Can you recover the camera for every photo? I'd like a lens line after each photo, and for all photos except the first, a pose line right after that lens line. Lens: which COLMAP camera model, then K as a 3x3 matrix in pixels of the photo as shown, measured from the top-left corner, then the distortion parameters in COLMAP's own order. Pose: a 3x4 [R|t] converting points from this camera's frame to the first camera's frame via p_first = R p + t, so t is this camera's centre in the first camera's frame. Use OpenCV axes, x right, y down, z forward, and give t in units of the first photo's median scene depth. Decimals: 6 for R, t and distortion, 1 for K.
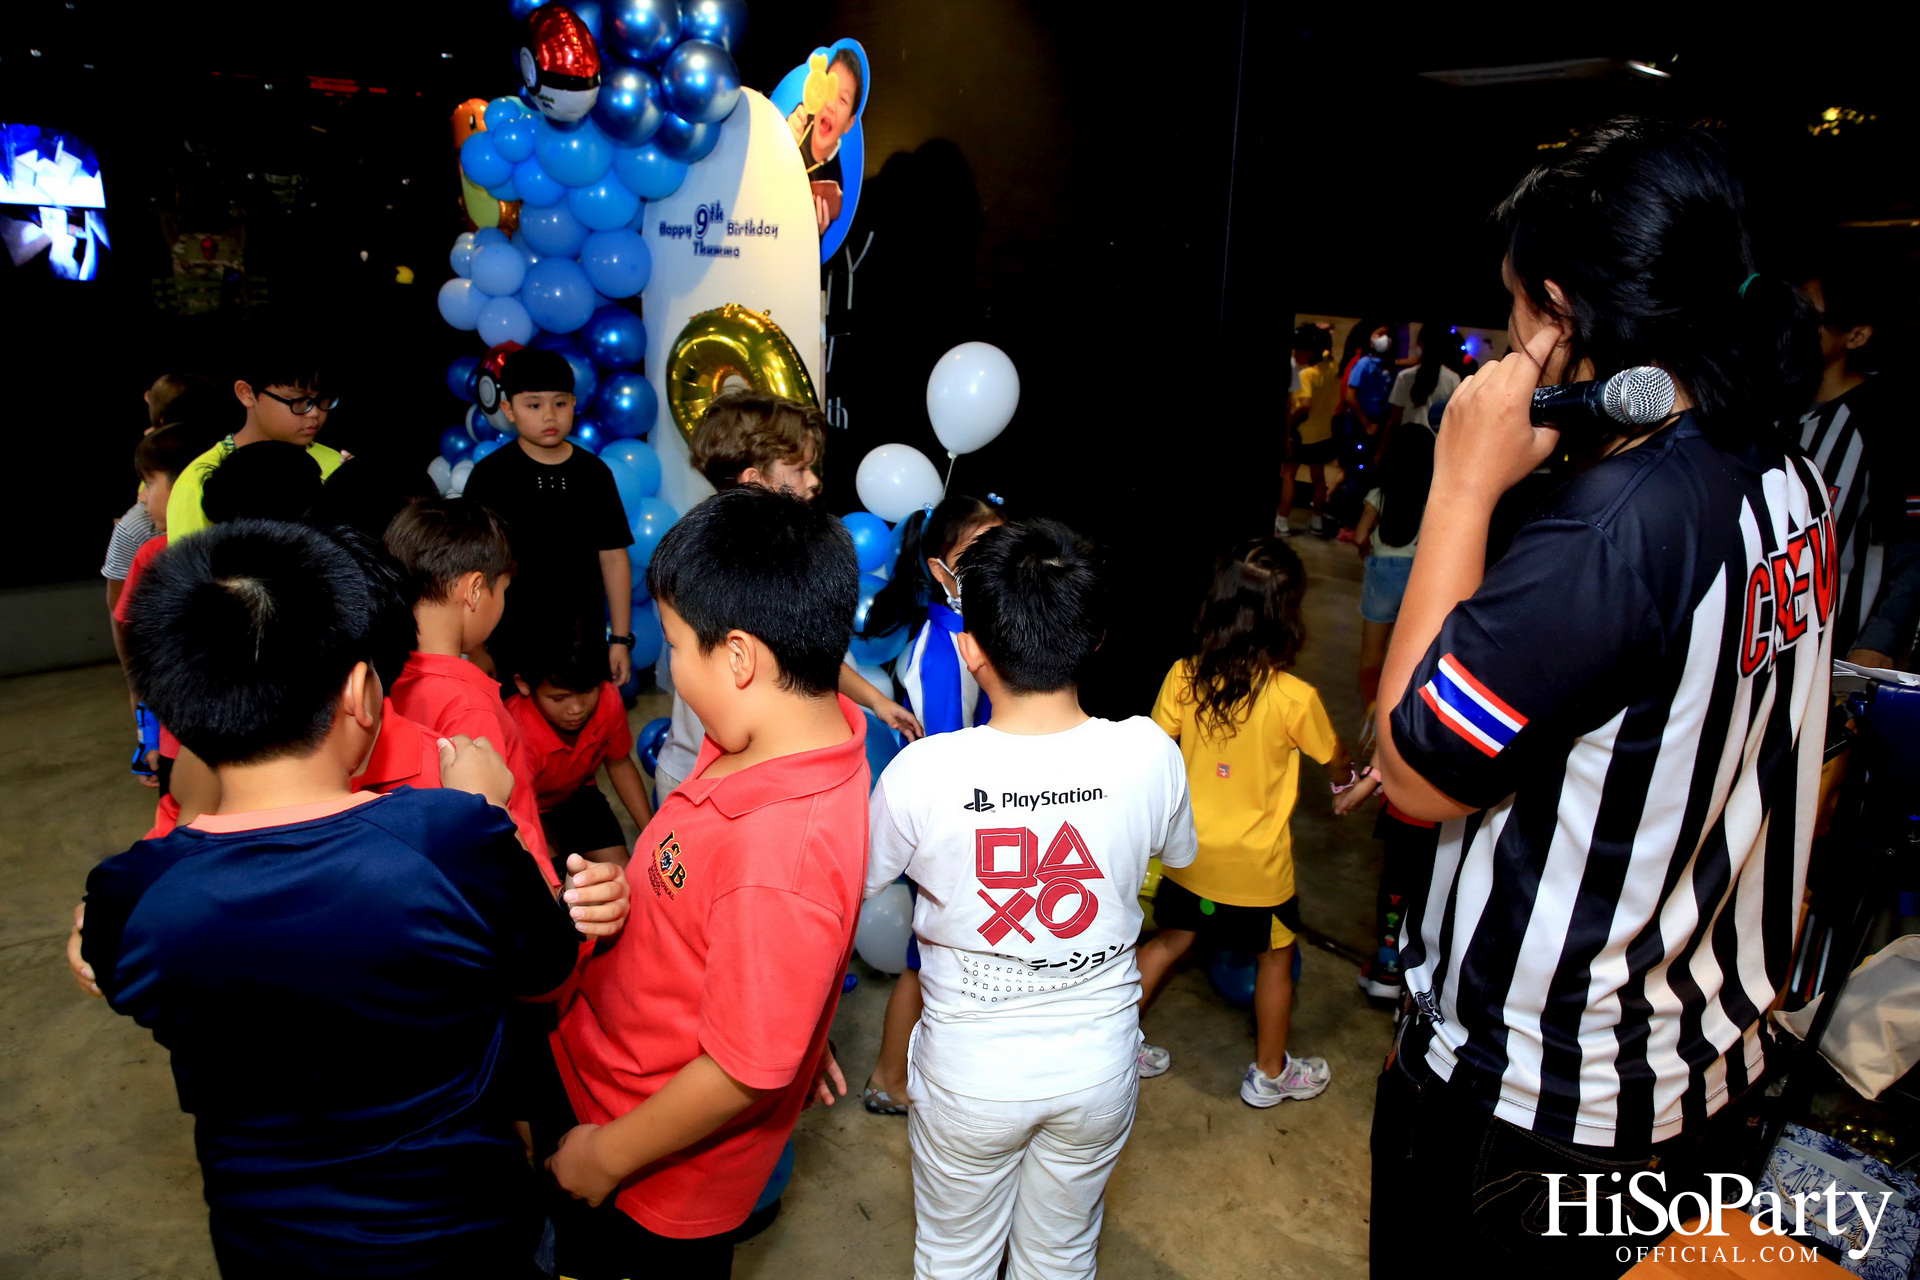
lens RADIAL K [[1304.0, 0, 952.9], [0, 1304.0, 642.2], [0, 0, 1]] dist [-0.107401, 0.083718]
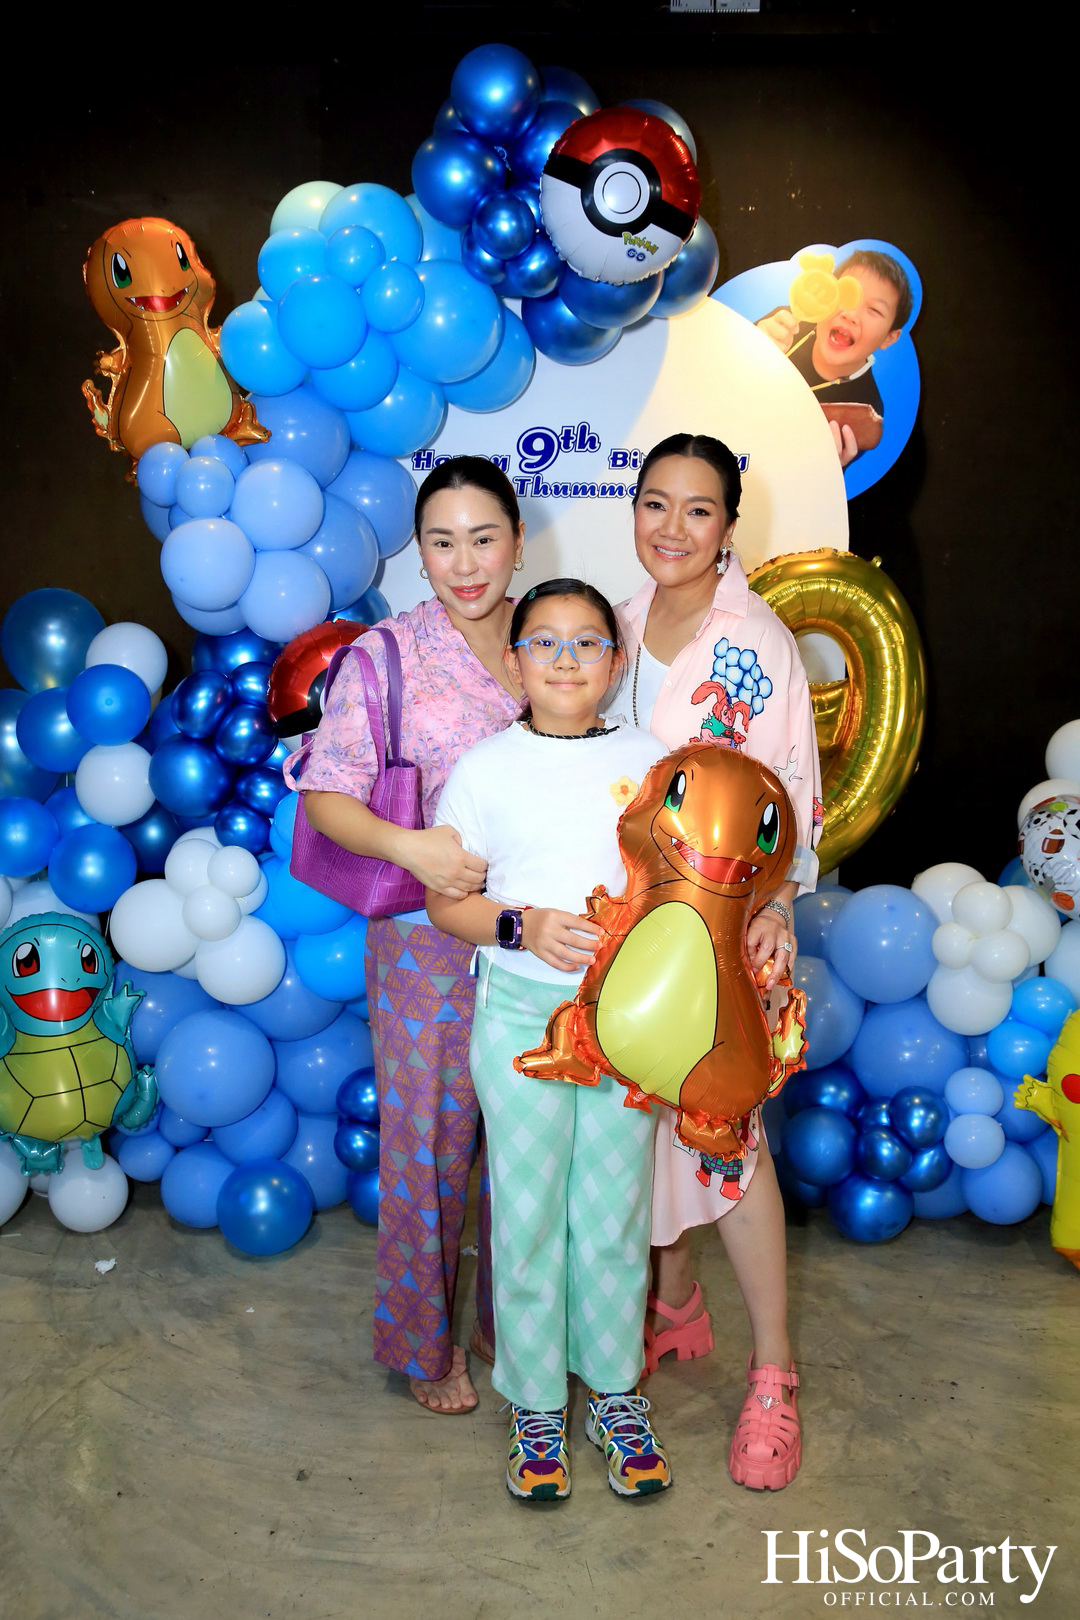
lens RADIAL K [[1411.5, 0, 540.0], [0, 1411.5, 810.0], [0, 0, 1]] dist [-0.041668, 0.079237]
pose [[0.624381, -0.131575, 0.769959, -0.837569], [0.244667, 0.969052, -0.032809, -0.106758], [-0.741813, 0.208869, 0.637250, 0.544523]]
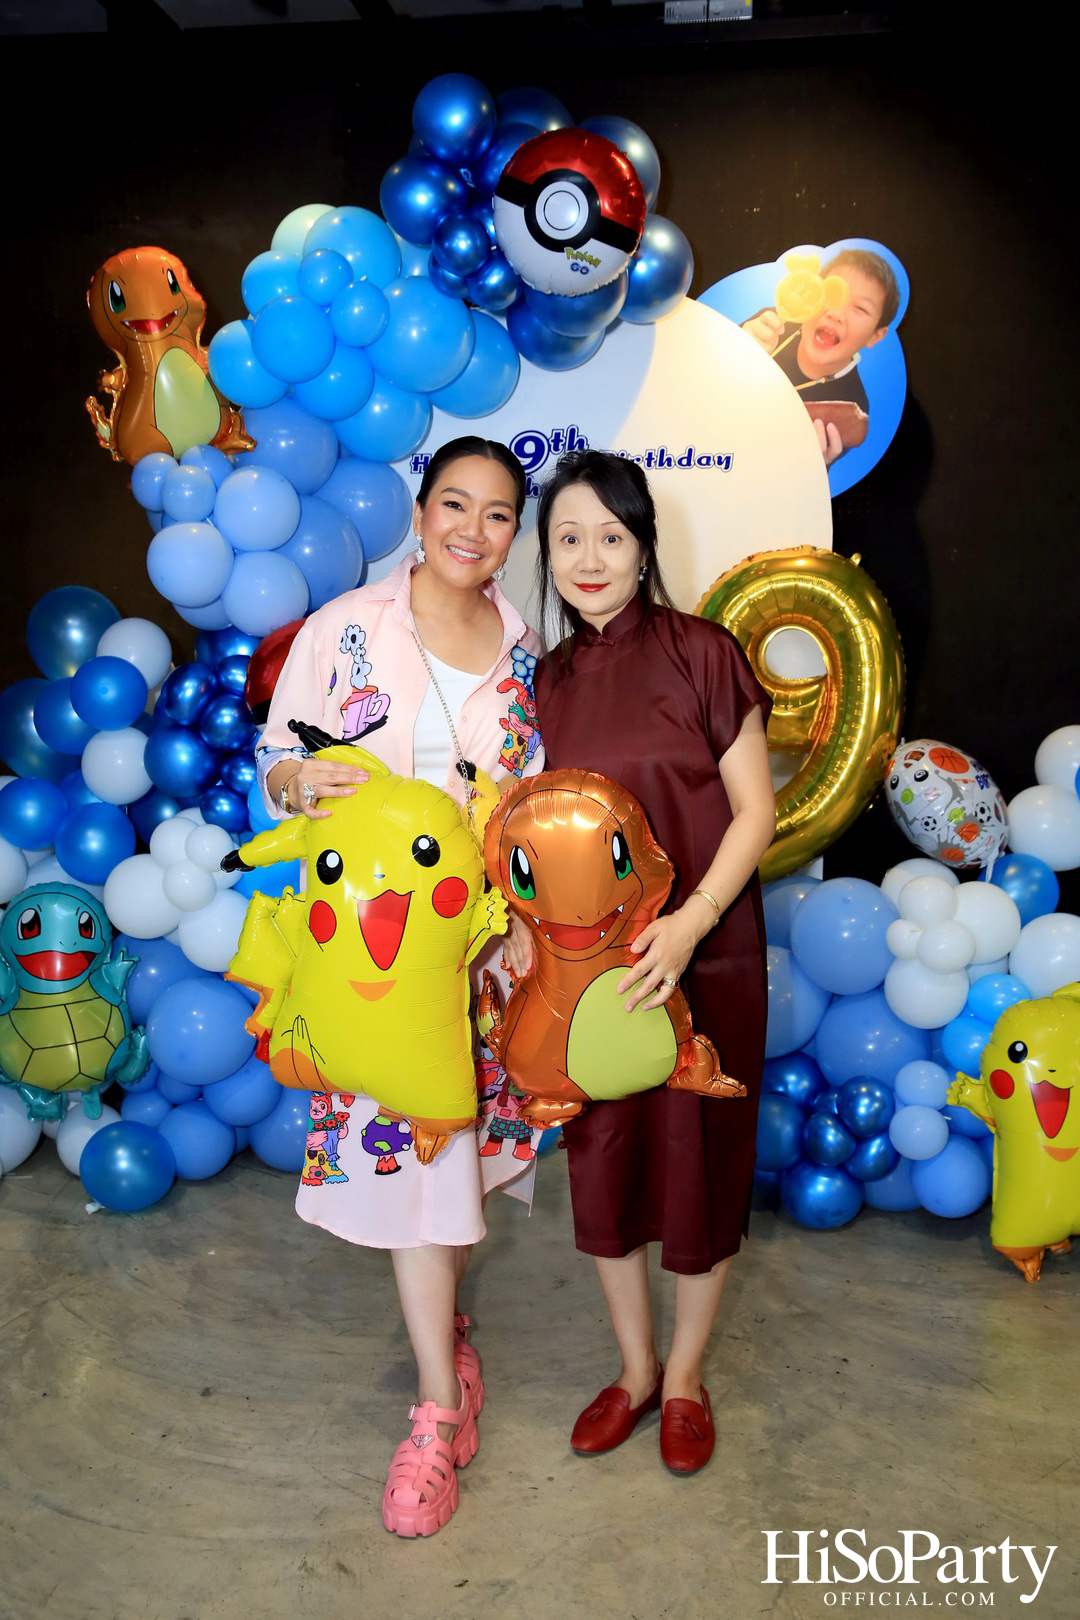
lens RADIAL K [[1460.3, 0, 540.0], [0, 1460.3, 810.0], [0, 0, 1]] dist [-0.031560, 0.076623]
pose [[0.727842, -0.117218, 0.675652, -0.797845], [0.218721, 0.973504, -0.066724, -0.067089], [-0.649929, 0.196343, 0.734195, 0.417358]]
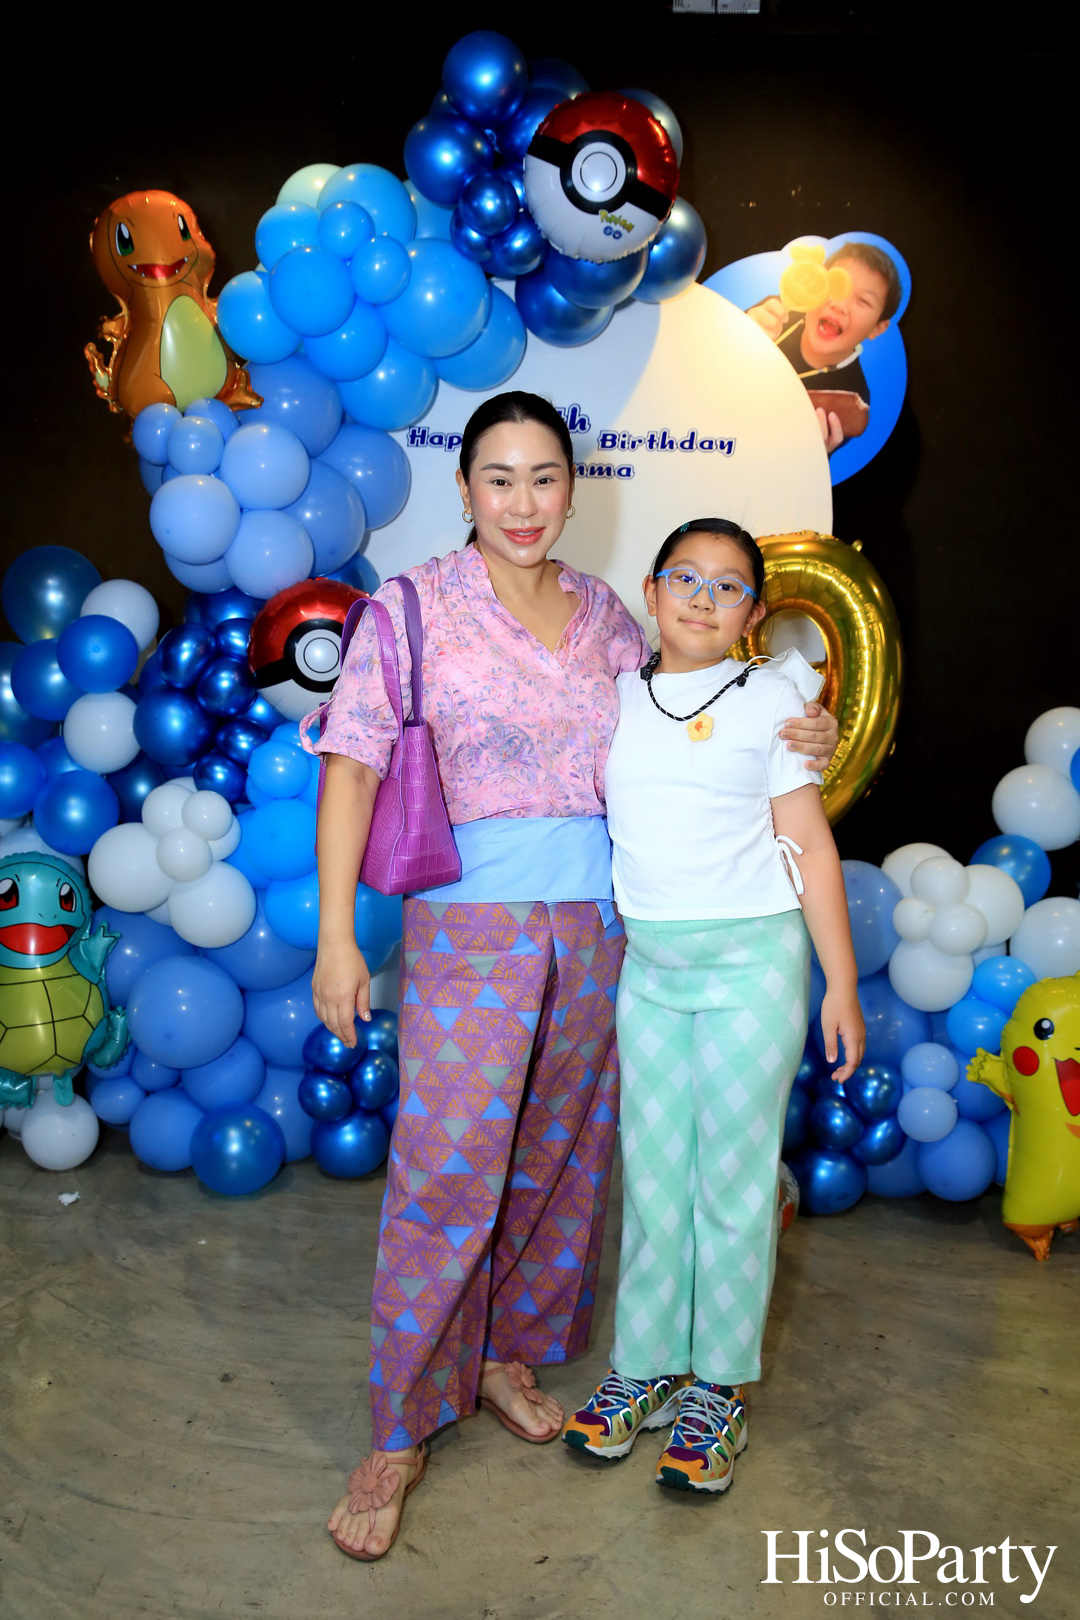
lens RADIAL K [[1451.6, 0, 540.5], [0, 1451.6, 812.0], [0, 0, 1]] dist [-0.029909, 0.069963]
pose [[0.661188, -0.082531, 0.745667, -0.840061], [0.207638, 0.975235, -0.076174, -0.048516], [-0.720914, 0.205194, 0.661950, 0.493892]]
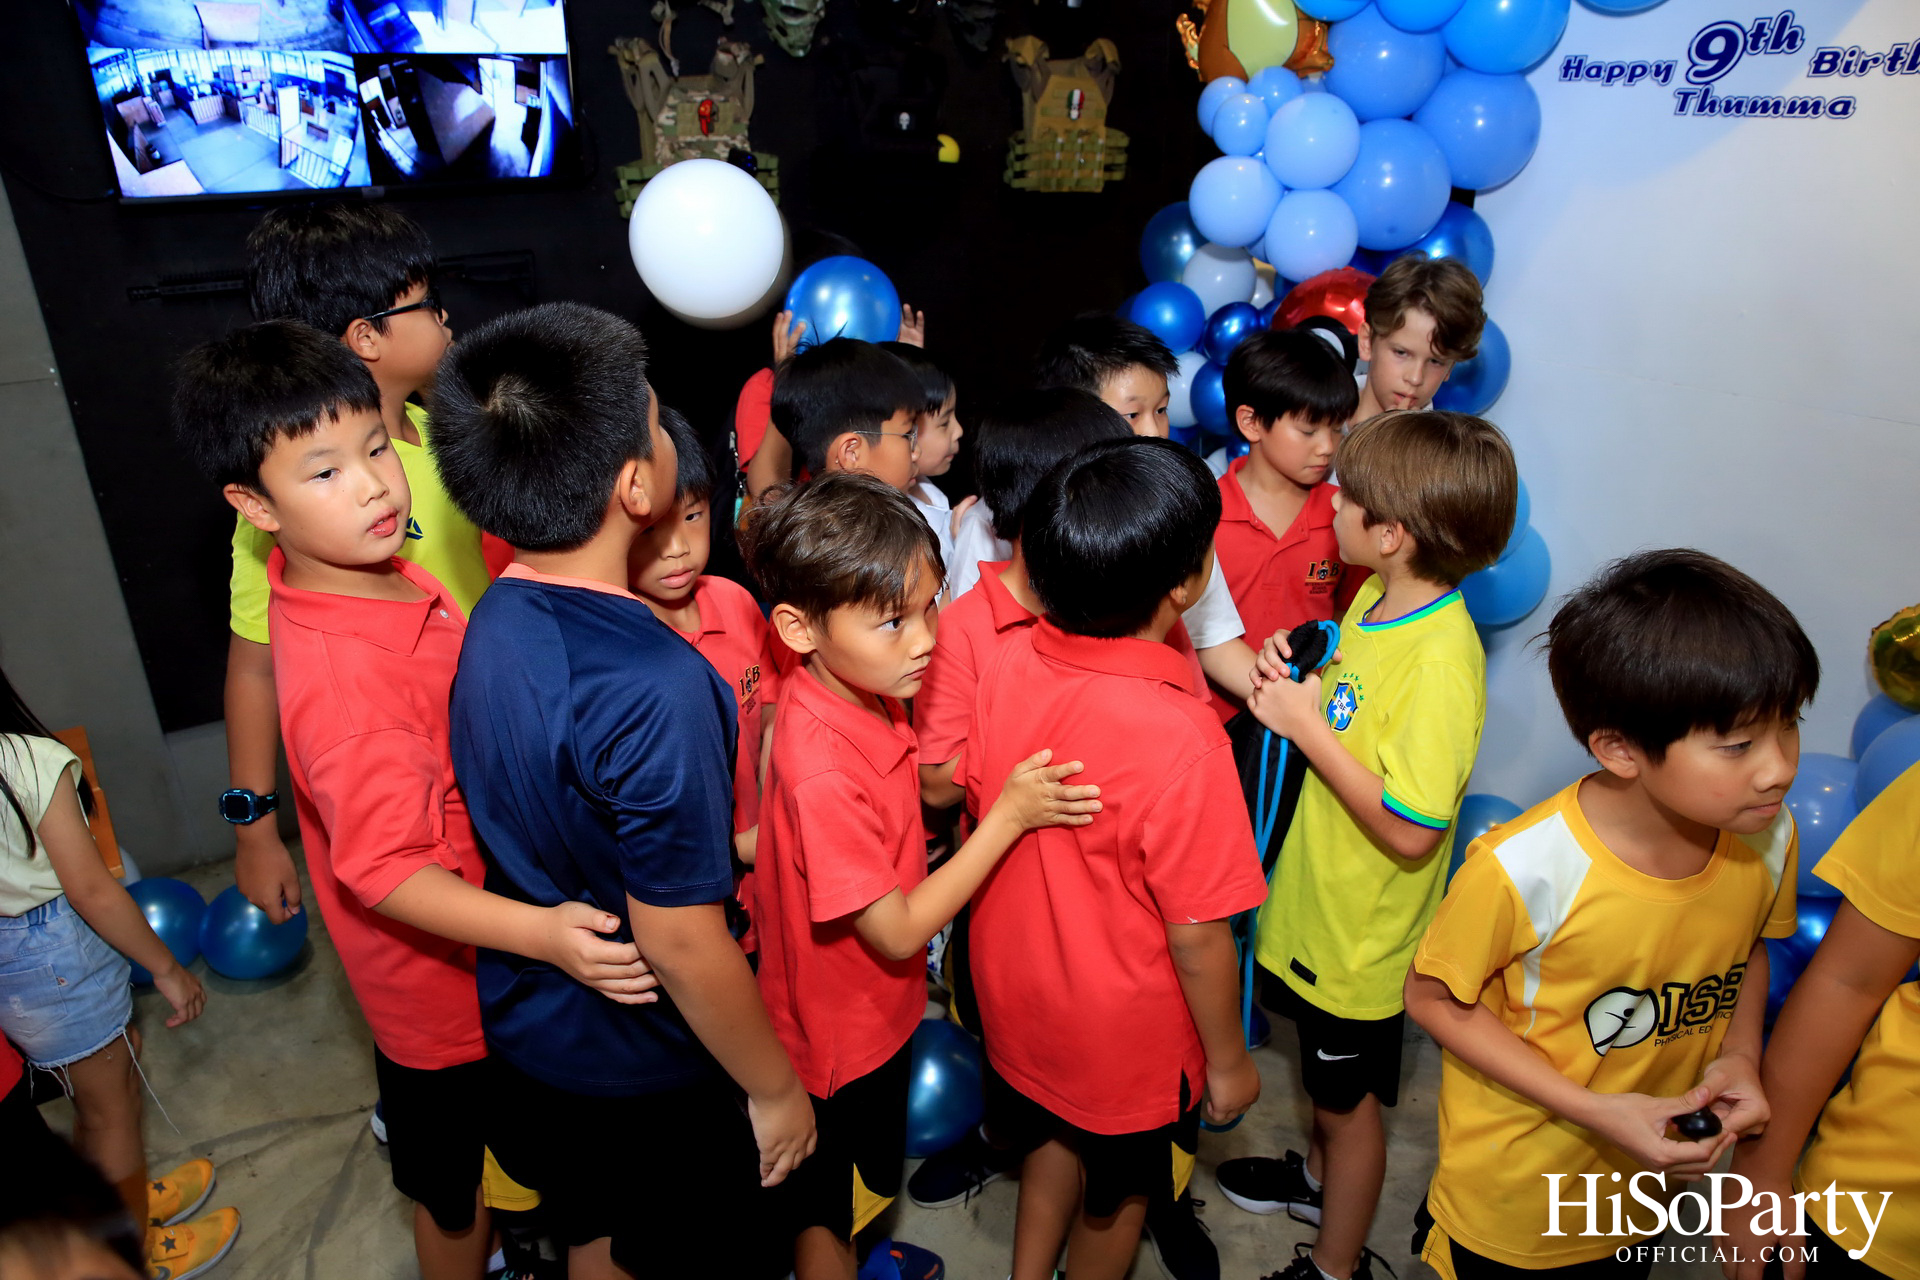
lens RADIAL K [[1304.0, 0, 952.9], [0, 1304.0, 642.2], [0, 0, 1]] dist [-0.107401, 0.083718]
pose [[0.999033, -0.025533, -0.035785, -0.526382], [0.029316, 0.993551, 0.109532, -0.139512], [0.032757, -0.110475, 0.993339, 0.407756]]
